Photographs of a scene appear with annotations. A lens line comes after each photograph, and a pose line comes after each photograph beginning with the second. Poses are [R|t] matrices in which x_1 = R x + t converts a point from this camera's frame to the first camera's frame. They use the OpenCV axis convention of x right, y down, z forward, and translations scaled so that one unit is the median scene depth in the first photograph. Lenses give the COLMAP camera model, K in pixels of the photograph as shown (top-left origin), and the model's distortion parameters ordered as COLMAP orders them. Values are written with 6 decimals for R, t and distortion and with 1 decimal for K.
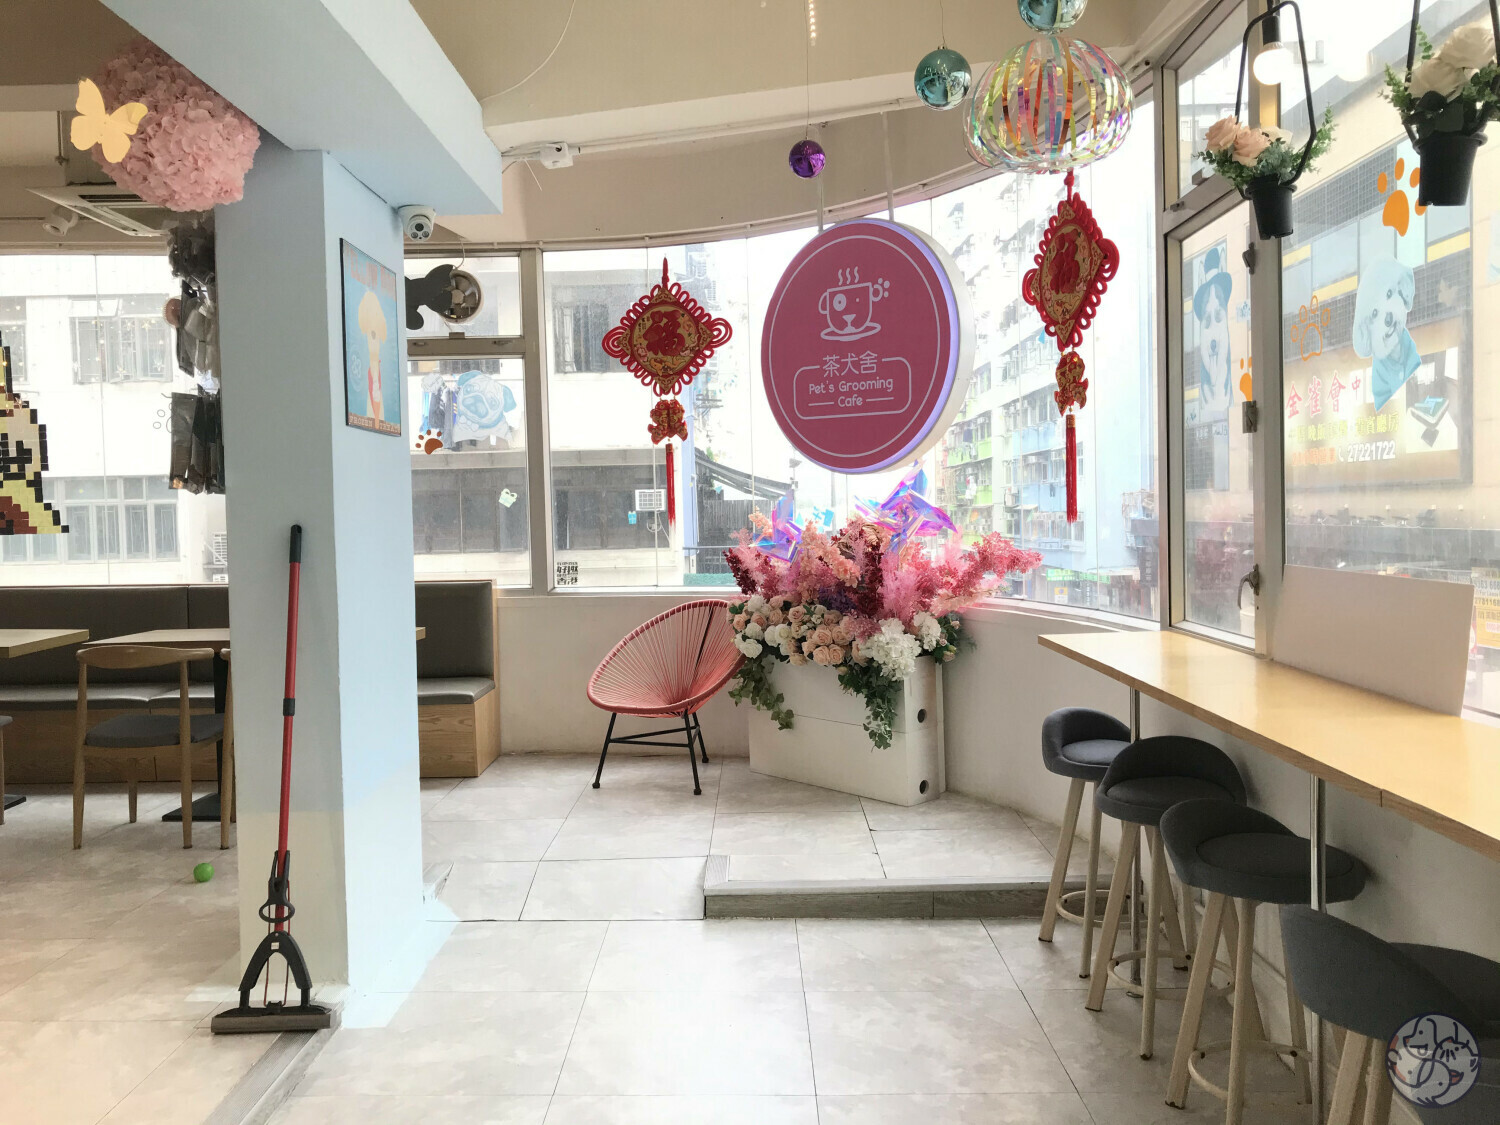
lens RADIAL K [[1230.6, 0, 750.0], [0, 1230.6, 562.5], [0, 0, 1]] dist [0.064790, -0.112821]
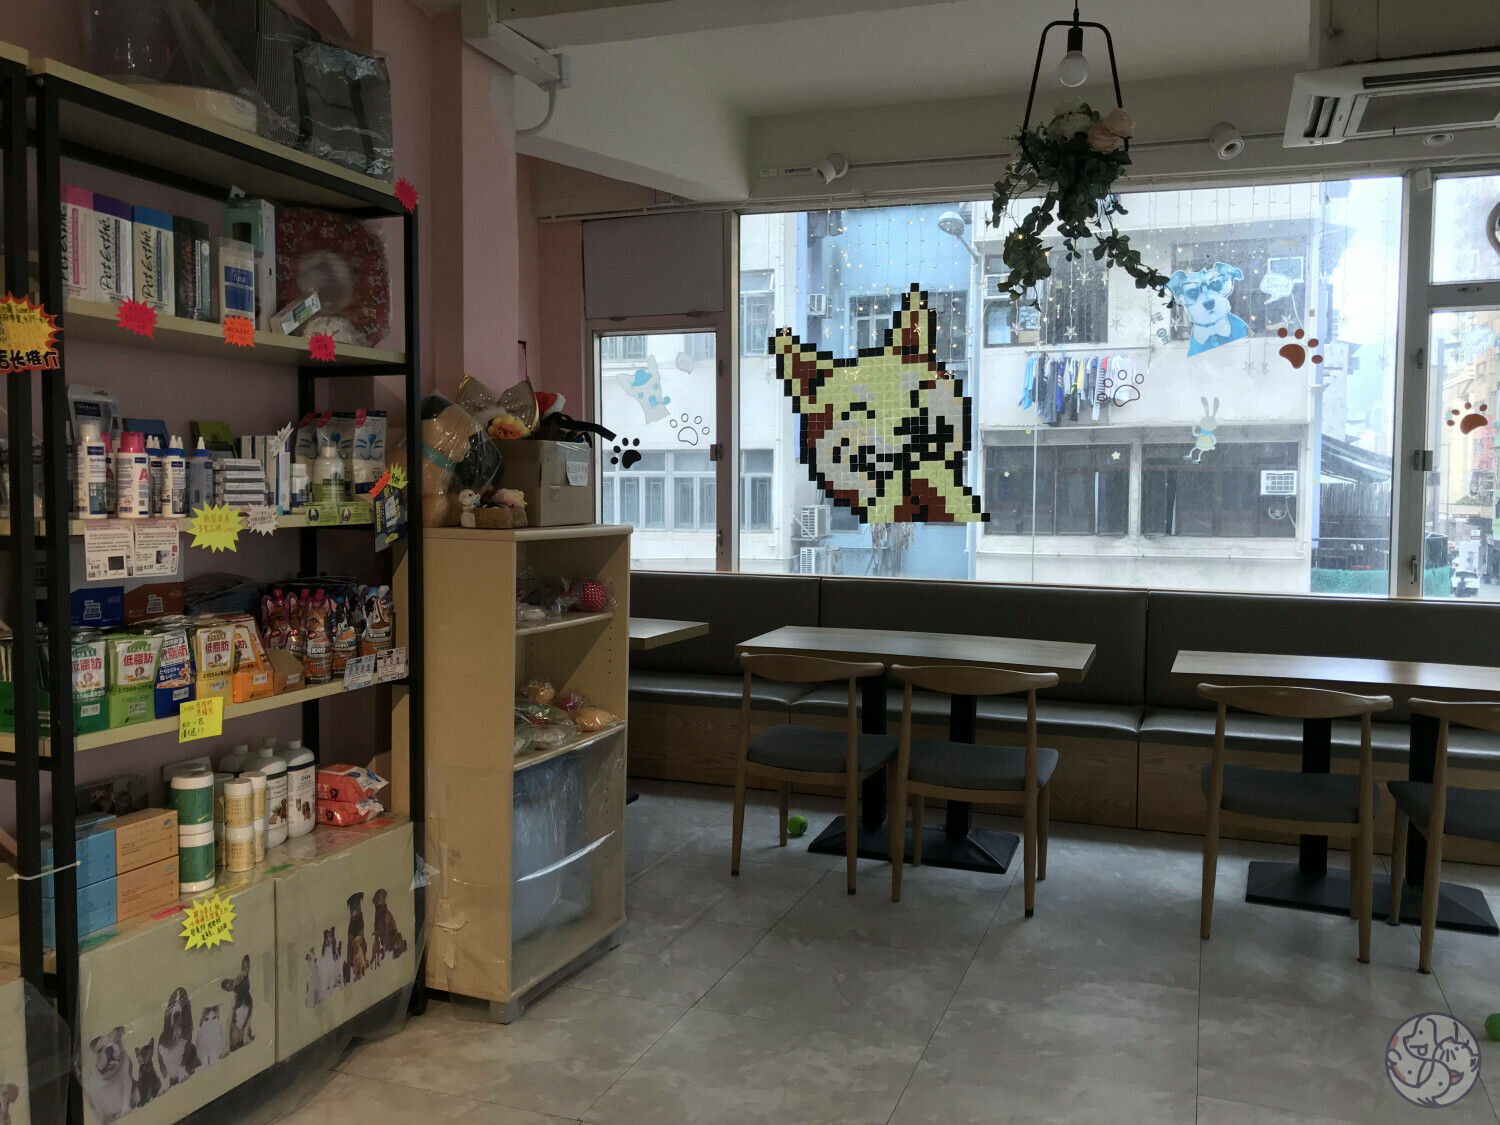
lens RADIAL K [[1230.6, 0, 750.0], [0, 1230.6, 562.5], [0, 0, 1]] dist [0.064790, -0.112821]
pose [[0.936991, 0.044995, -0.346443, -0.404777], [-0.037926, 0.998911, 0.027160, -0.012404], [0.347288, -0.012310, 0.937678, 0.125779]]
